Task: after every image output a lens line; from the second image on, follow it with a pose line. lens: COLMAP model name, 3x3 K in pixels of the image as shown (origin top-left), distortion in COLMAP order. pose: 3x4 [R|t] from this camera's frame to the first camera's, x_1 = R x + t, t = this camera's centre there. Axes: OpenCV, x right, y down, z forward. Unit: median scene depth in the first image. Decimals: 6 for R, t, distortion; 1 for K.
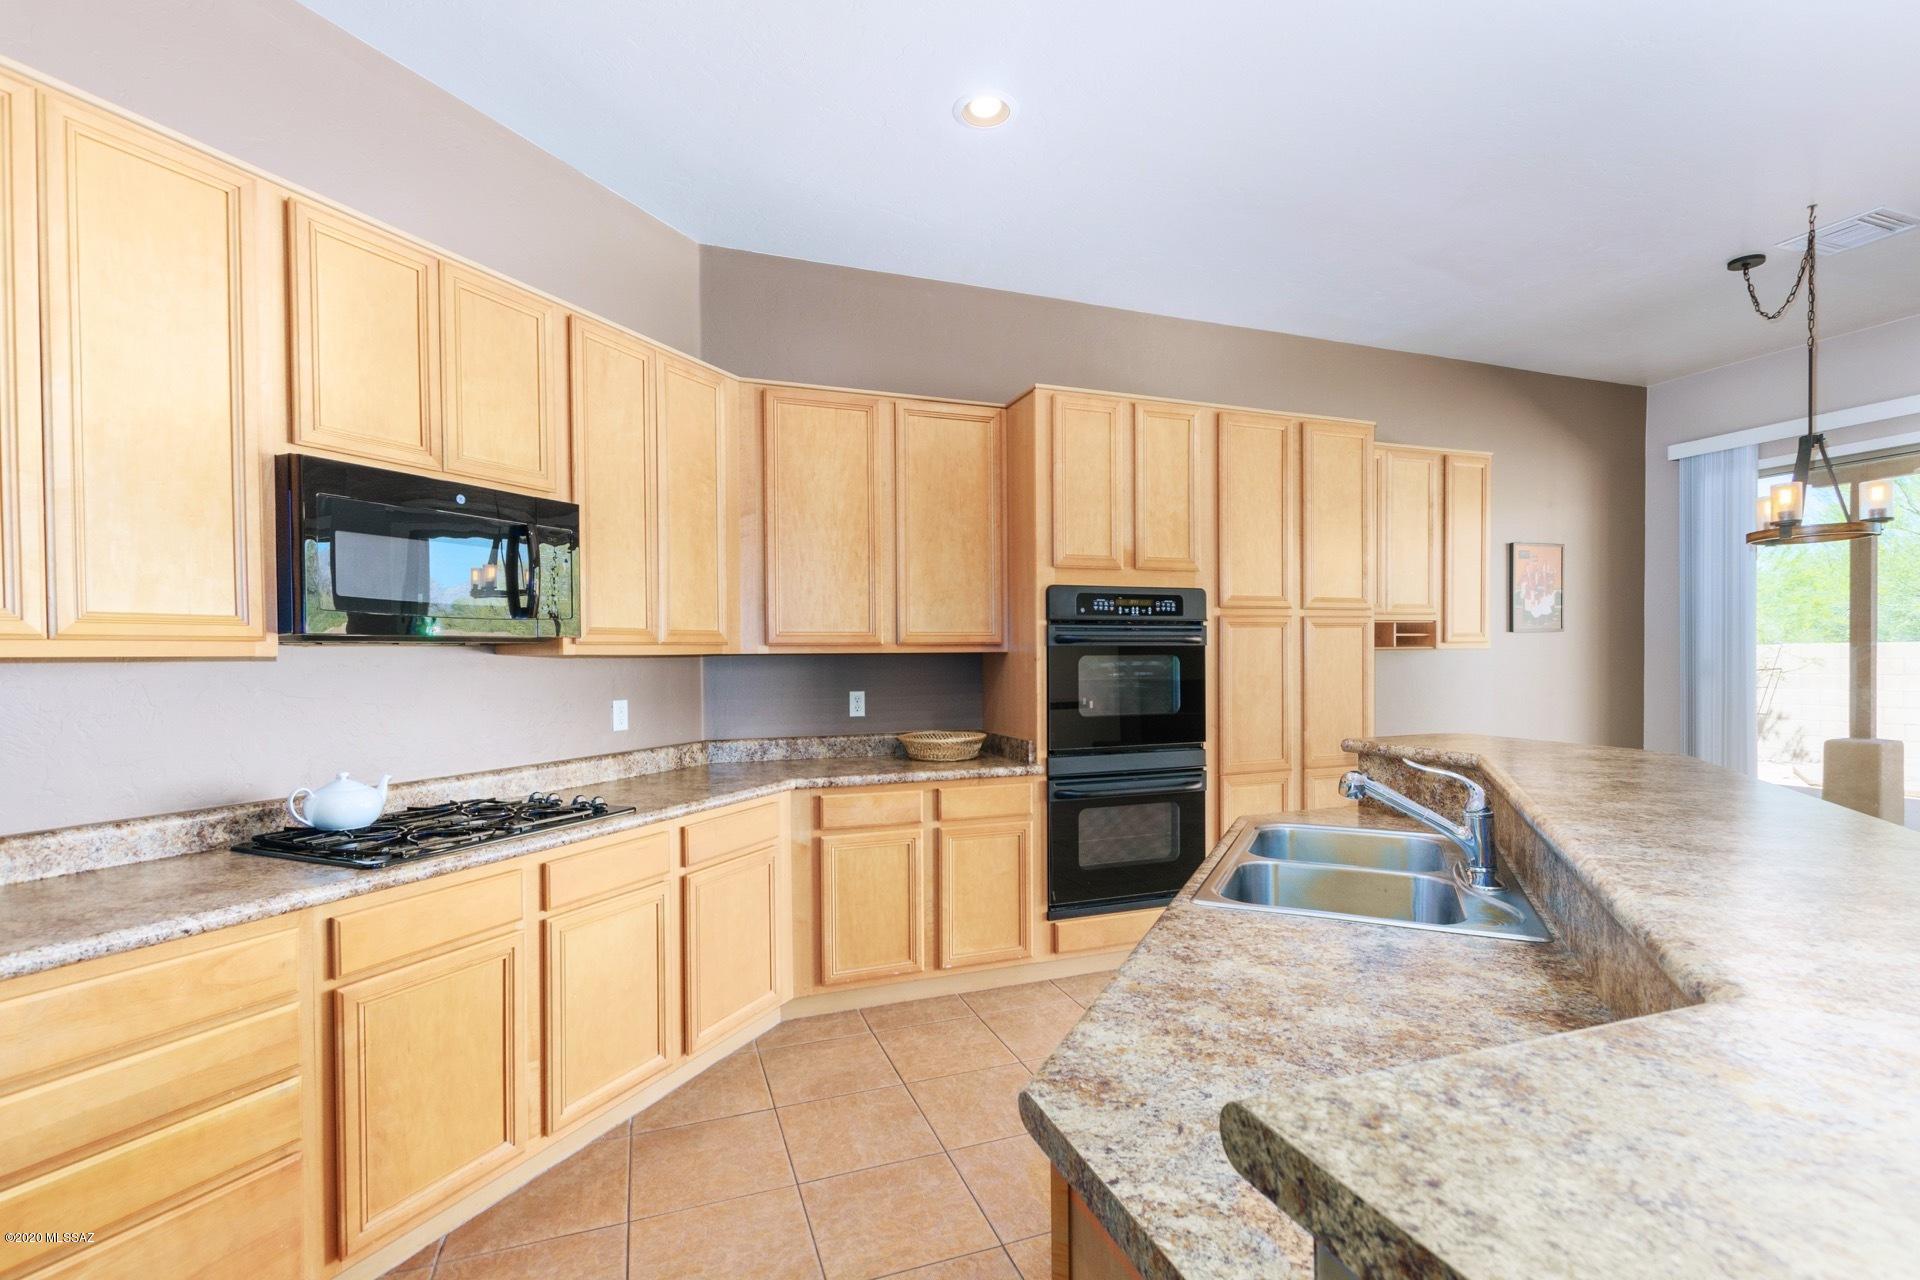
lens RADIAL K [[899.3, 0, 1000.1], [0, 899.3, 665.7], [0, 0, 1]] dist [0.006406, -0.000093]
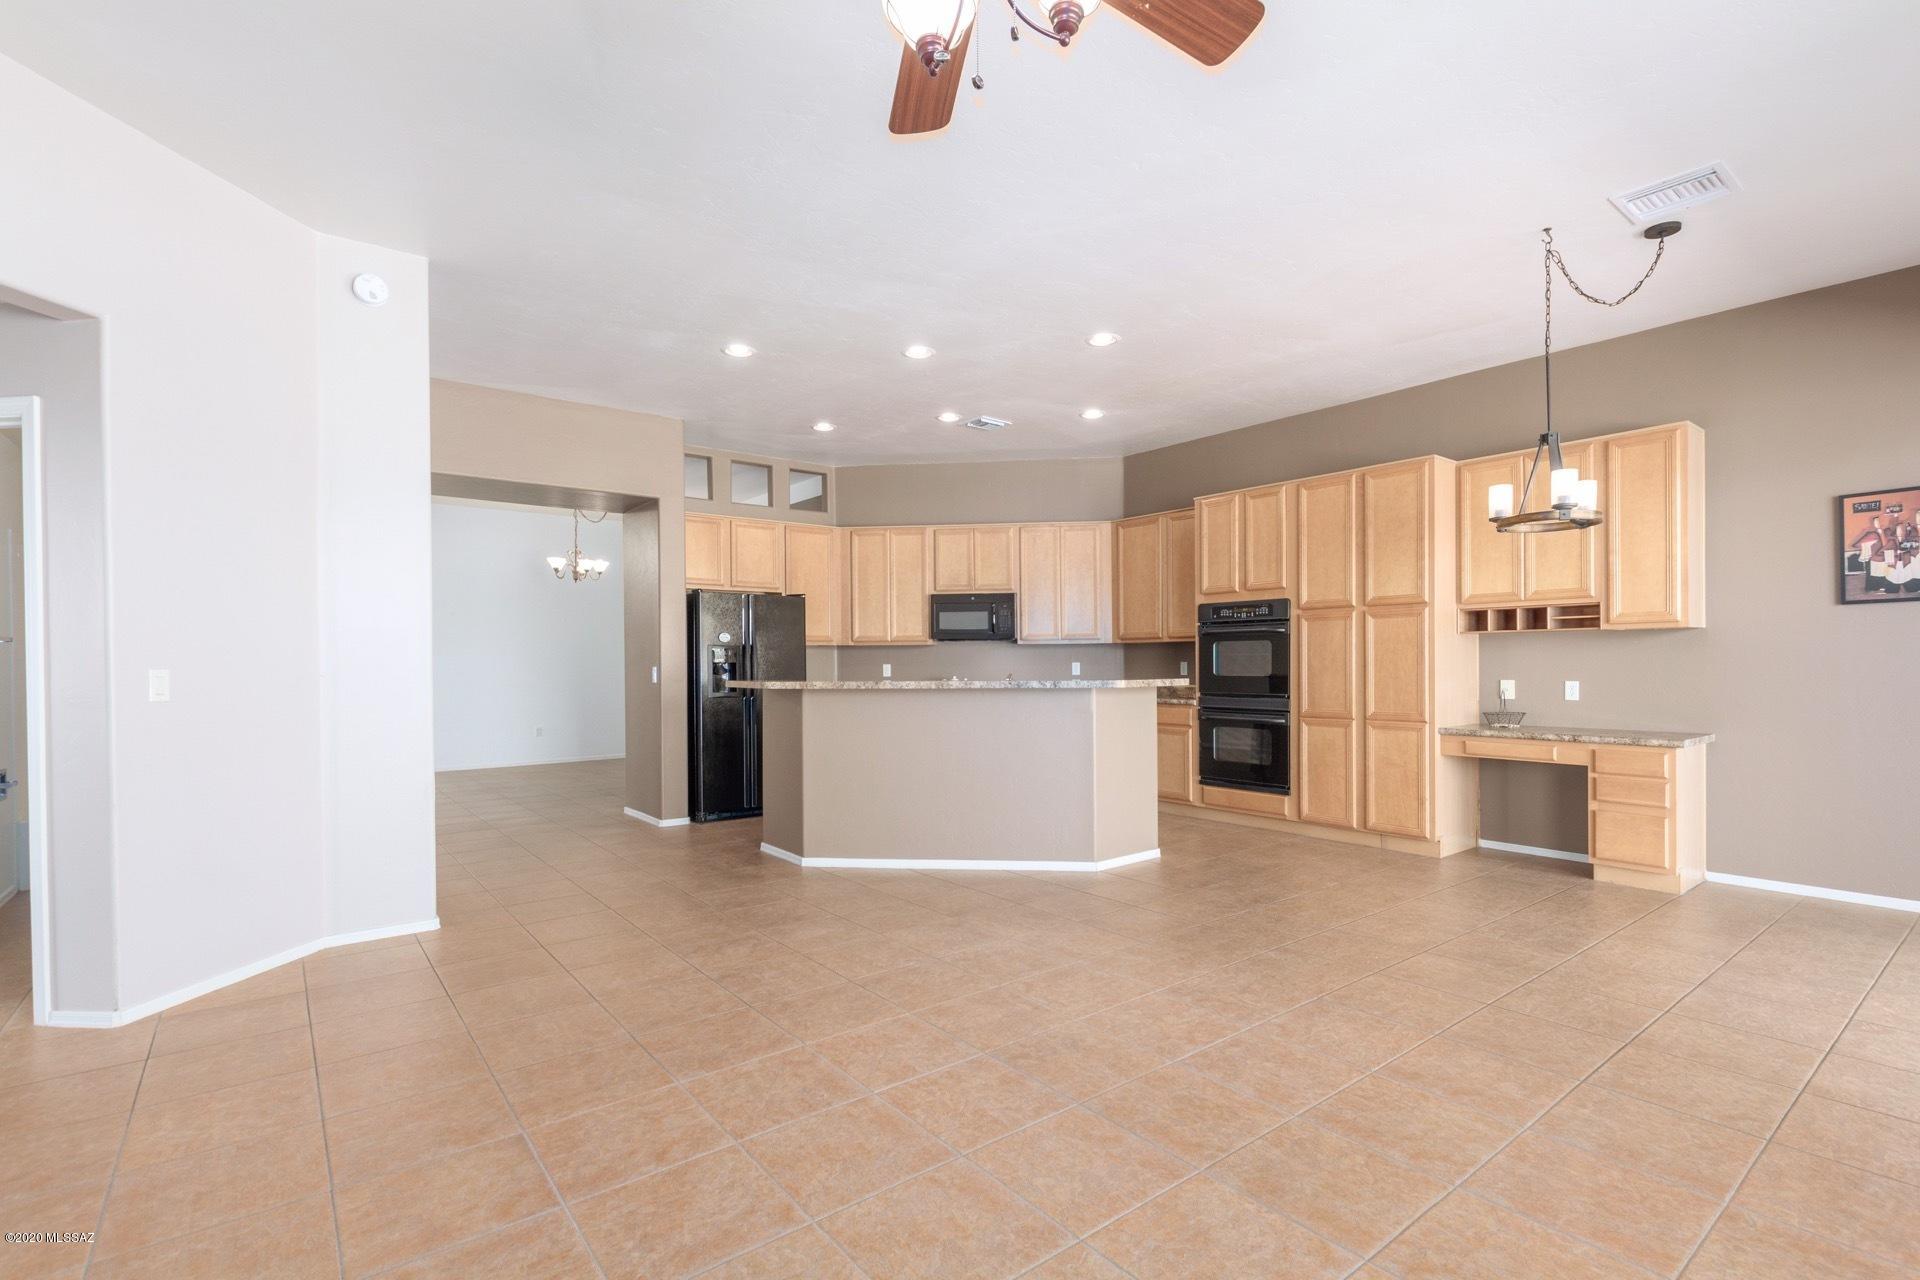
lens RADIAL K [[899.3, 0, 958.1], [0, 899.3, 655.9], [0, 0, 1]] dist [0.006406, -0.000093]
pose [[0.292738, -0.003079, -0.956188, 1.636283], [-0.012275, 0.999900, -0.006977, 0.036145], [0.956114, 0.013779, 0.292671, -0.022192]]
